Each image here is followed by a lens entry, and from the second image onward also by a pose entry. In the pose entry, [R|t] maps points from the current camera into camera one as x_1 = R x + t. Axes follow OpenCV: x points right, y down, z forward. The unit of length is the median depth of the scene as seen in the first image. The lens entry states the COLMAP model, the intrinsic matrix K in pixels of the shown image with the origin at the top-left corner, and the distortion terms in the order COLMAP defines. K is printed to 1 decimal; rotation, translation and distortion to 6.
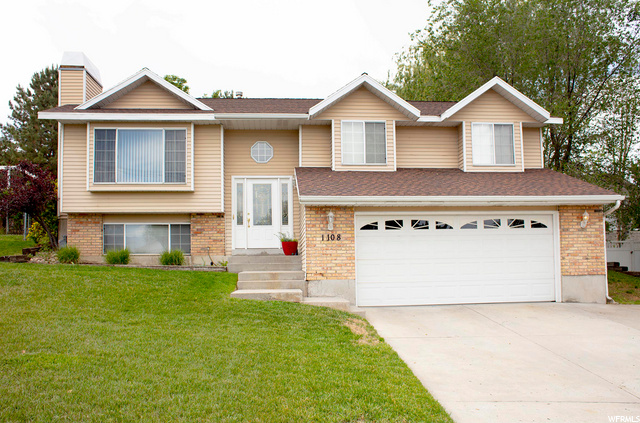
lens RADIAL K [[517.7, 0, 321.5], [0, 517.7, 211.3], [0, 0, 1]] dist [-0.056764, 0.076100]
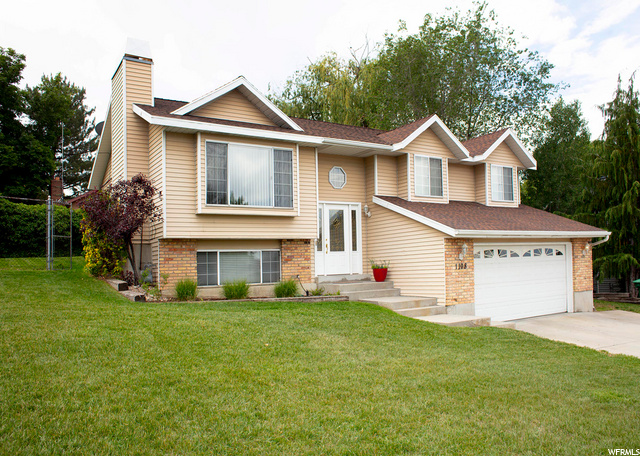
lens RADIAL K [[544.3, 0, 295.1], [0, 544.3, 229.2], [0, 0, 1]] dist [-0.065854, 0.103589]
pose [[0.878038, 0.017626, 0.478266, -0.720832], [-0.029520, 0.999413, 0.017362, -0.032879], [-0.477679, -0.029363, 0.878044, 0.124140]]
